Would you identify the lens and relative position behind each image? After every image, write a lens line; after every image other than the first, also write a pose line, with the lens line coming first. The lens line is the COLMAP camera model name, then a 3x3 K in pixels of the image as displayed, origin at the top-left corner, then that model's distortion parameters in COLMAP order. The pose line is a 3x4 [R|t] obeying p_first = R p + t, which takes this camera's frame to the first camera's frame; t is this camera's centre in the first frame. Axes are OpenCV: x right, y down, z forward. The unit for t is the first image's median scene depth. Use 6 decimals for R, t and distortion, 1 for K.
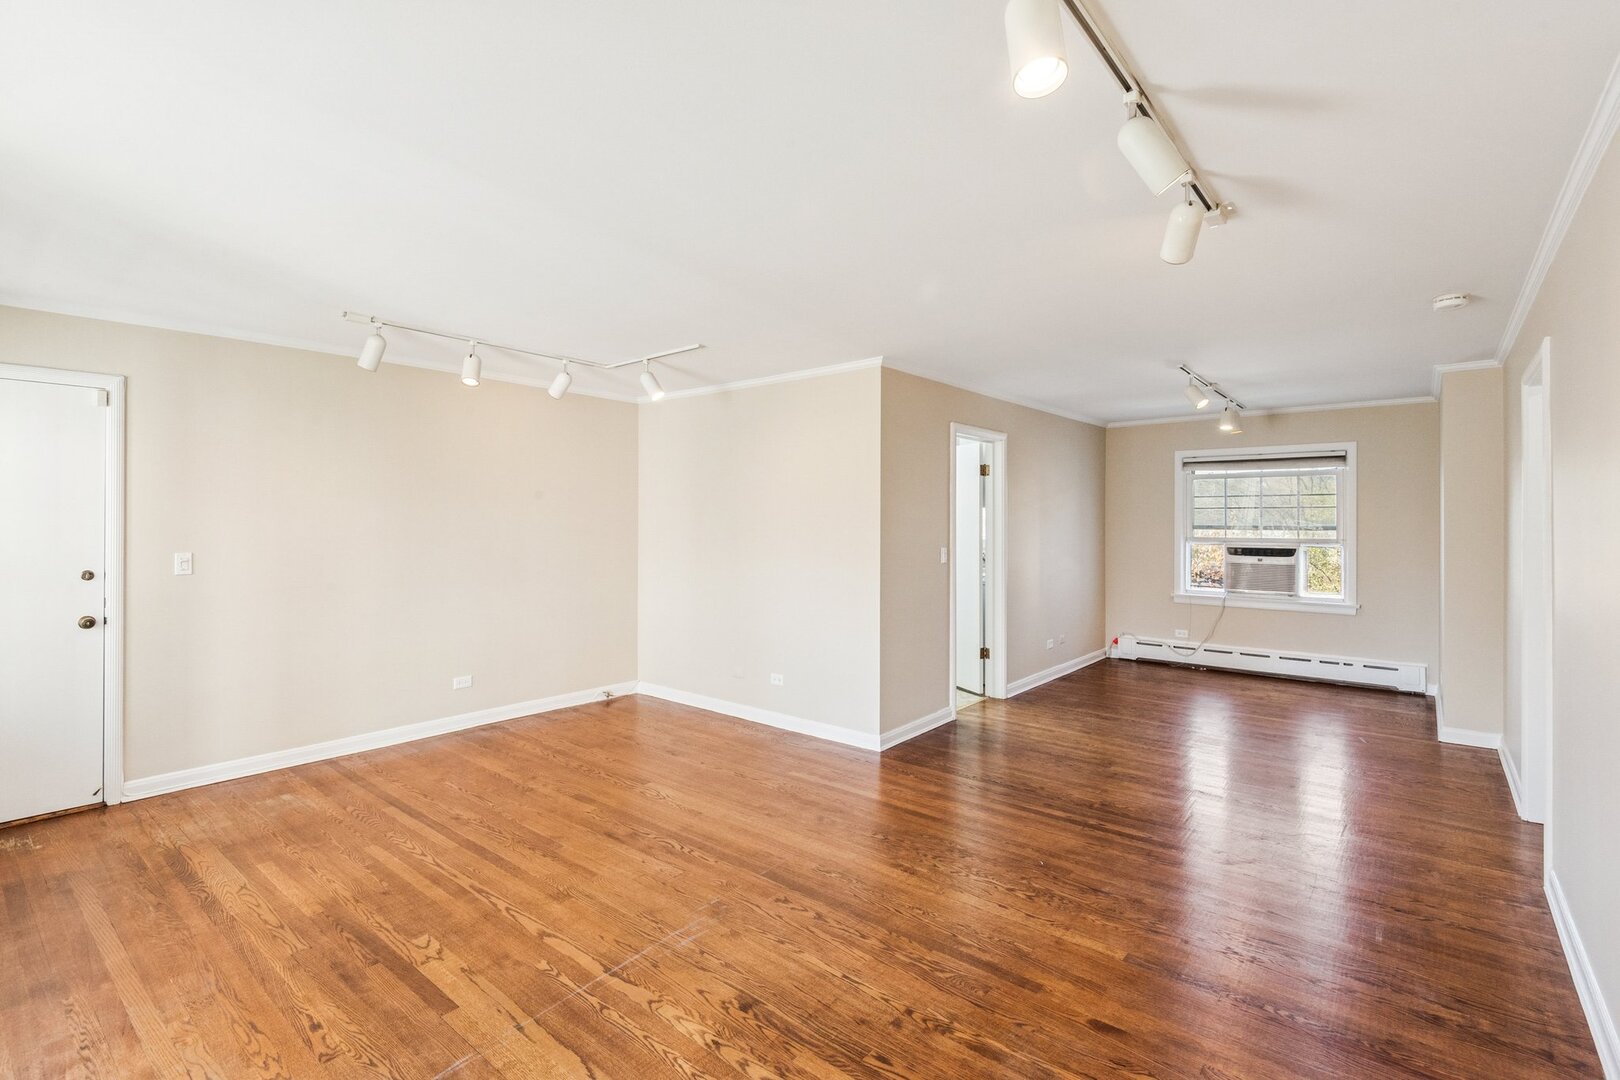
lens RADIAL K [[770.0, 0, 815.7], [0, 770.0, 520.7], [0, 0, 1]] dist [0.036893, -0.023537]
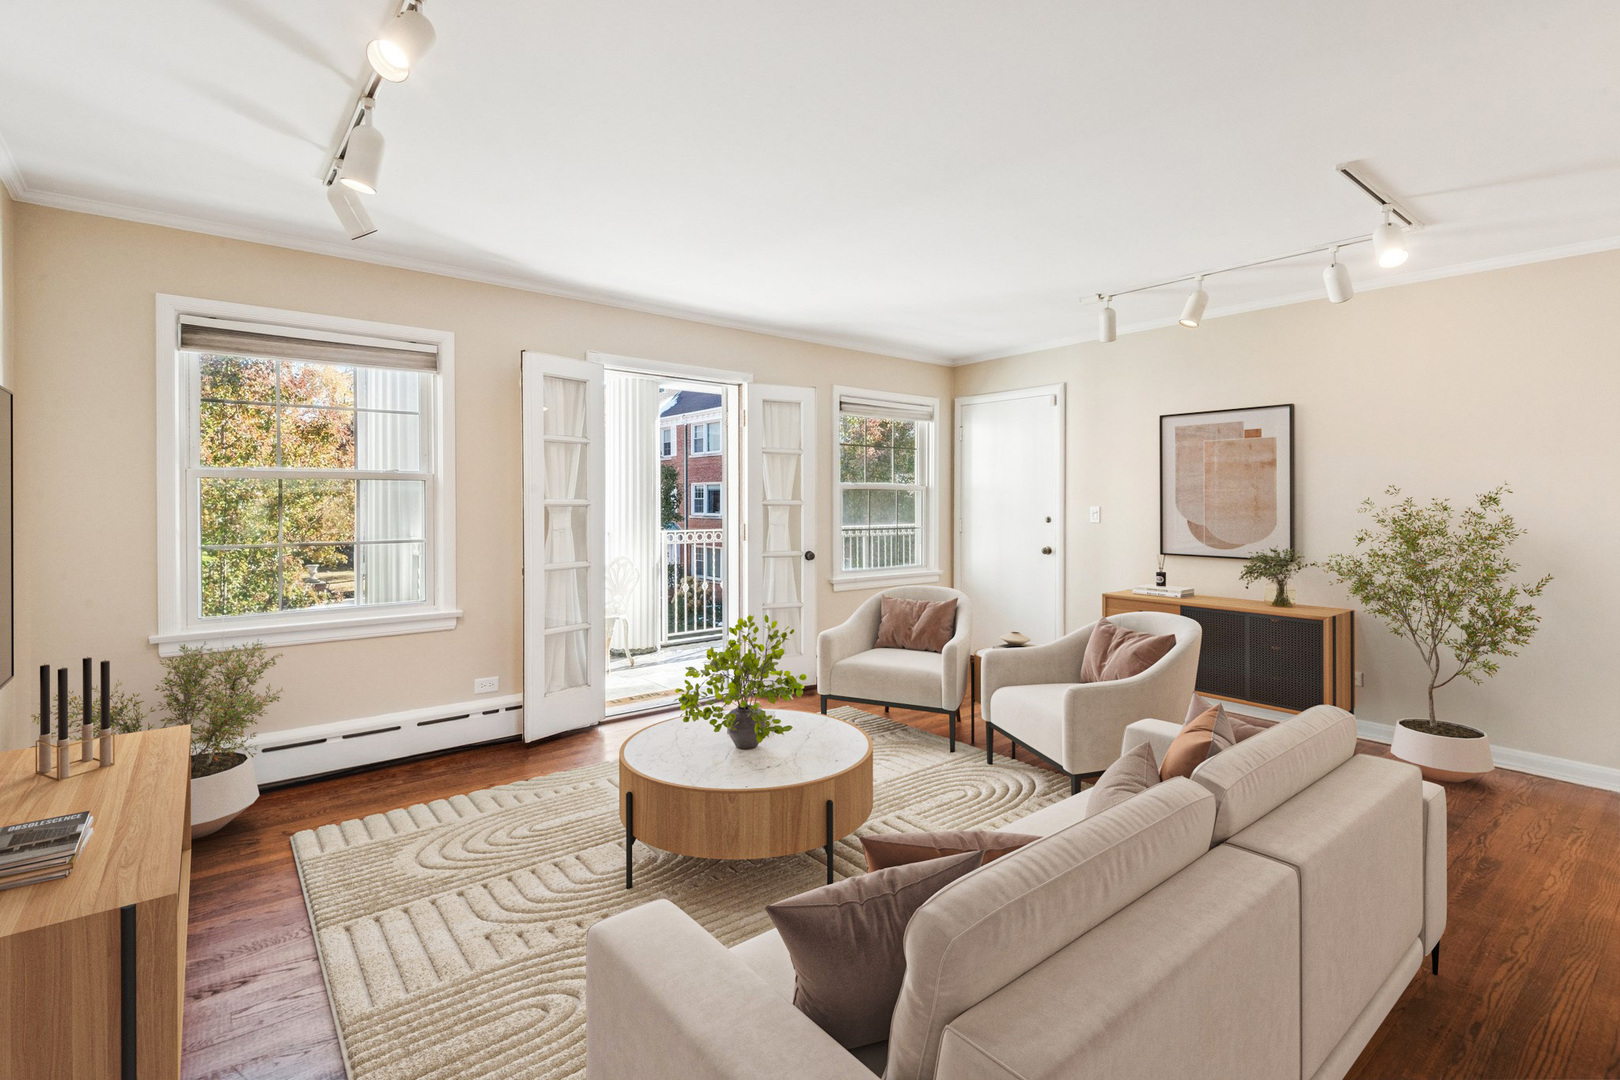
lens RADIAL K [[745.5, 0, 813.2], [0, 745.5, 505.6], [0, 0, 1]] dist [0.030686, -0.018002]
pose [[-0.212465, 0.004060, -0.977160, 0.491791], [-0.001408, 0.999989, 0.004461, 0.031250], [0.977168, 0.002324, -0.212457, 0.727437]]
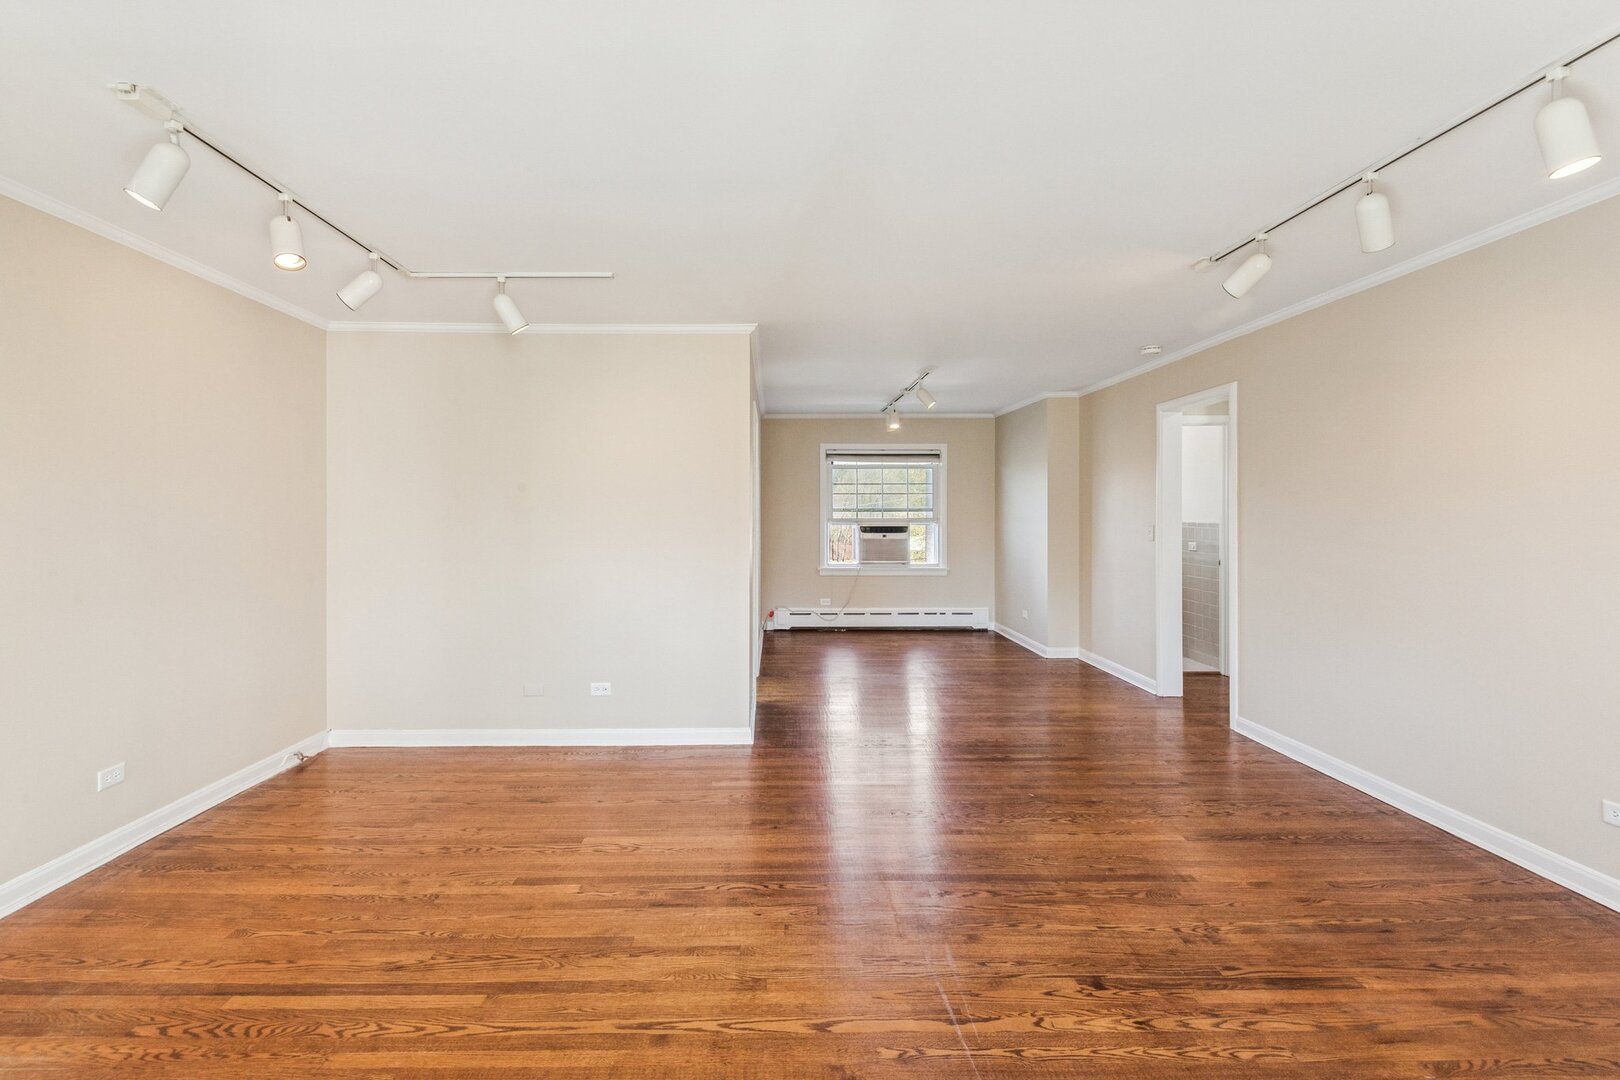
lens RADIAL K [[770.0, 0, 815.7], [0, 770.0, 520.7], [0, 0, 1]] dist [0.036893, -0.023537]
pose [[0.750894, -0.011221, 0.660328, -0.518055], [0.001943, 0.999889, 0.014782, 0.013295], [-0.660420, -0.009817, 0.750832, 0.262484]]
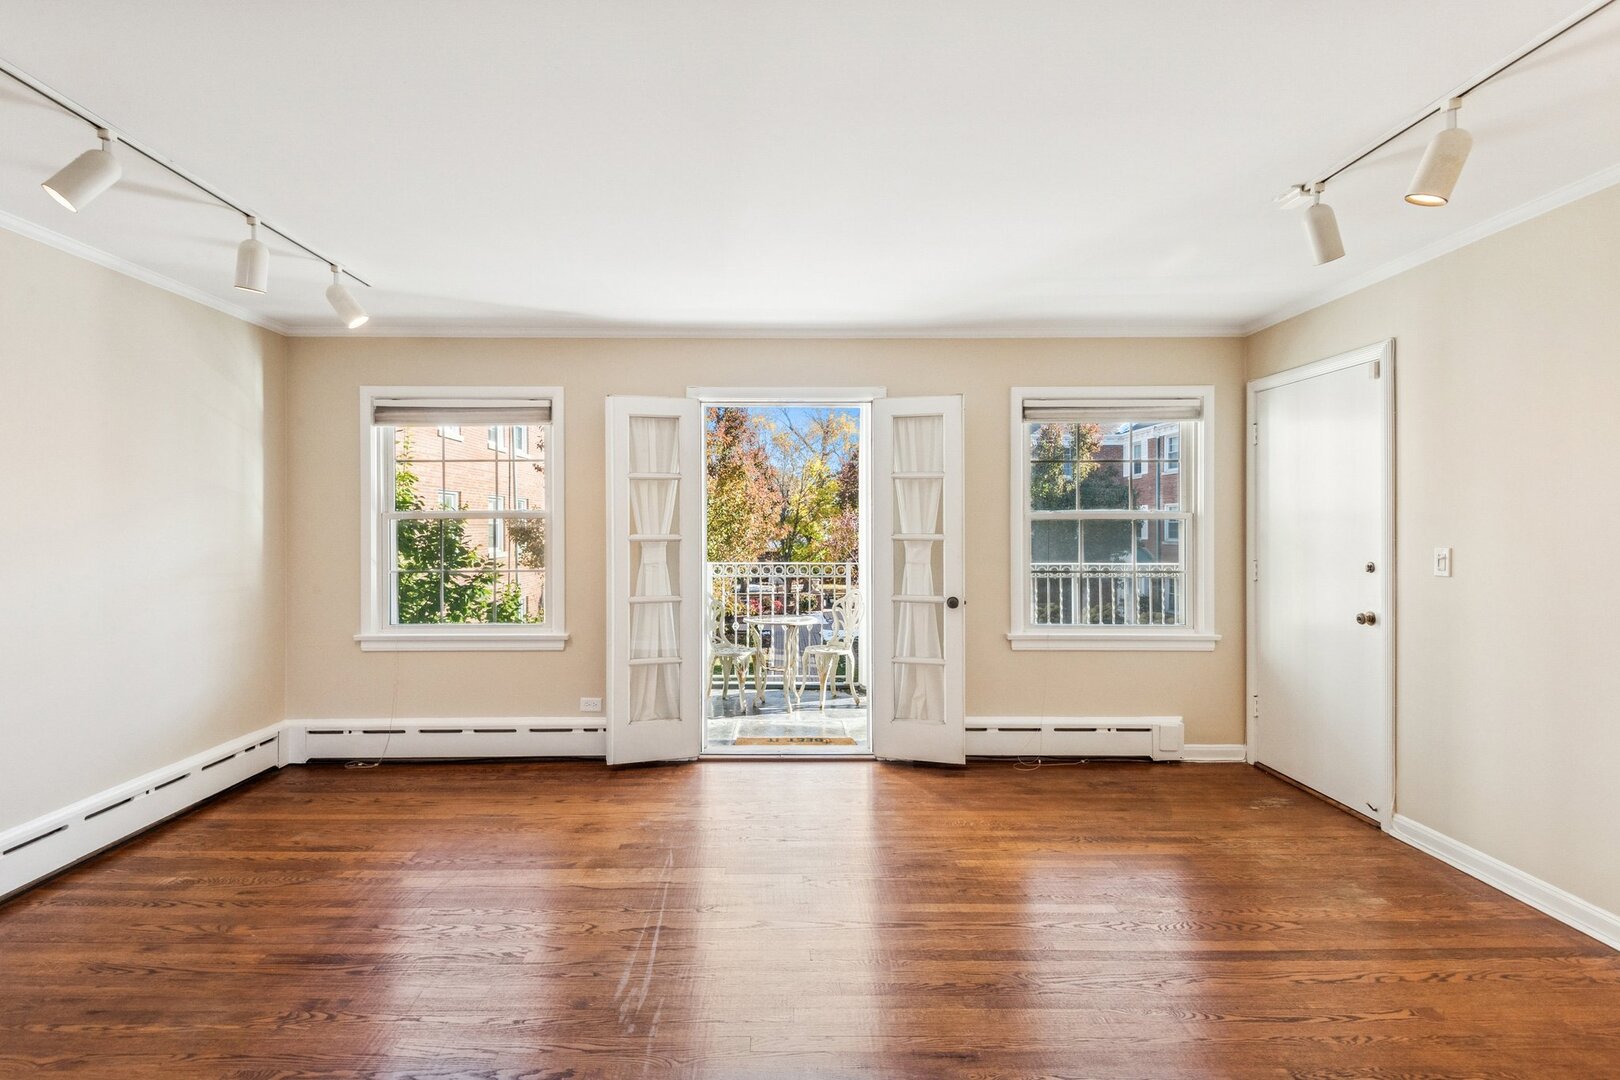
lens RADIAL K [[760.2, 0, 785.8], [0, 760.2, 524.8], [0, 0, 1]] dist [0.040844, -0.030775]
pose [[-0.778545, 0.000193, -0.627589, 0.143523], [0.000529, 1.000000, -0.000348, 0.016781], [0.627589, -0.000603, -0.778545, 1.074270]]
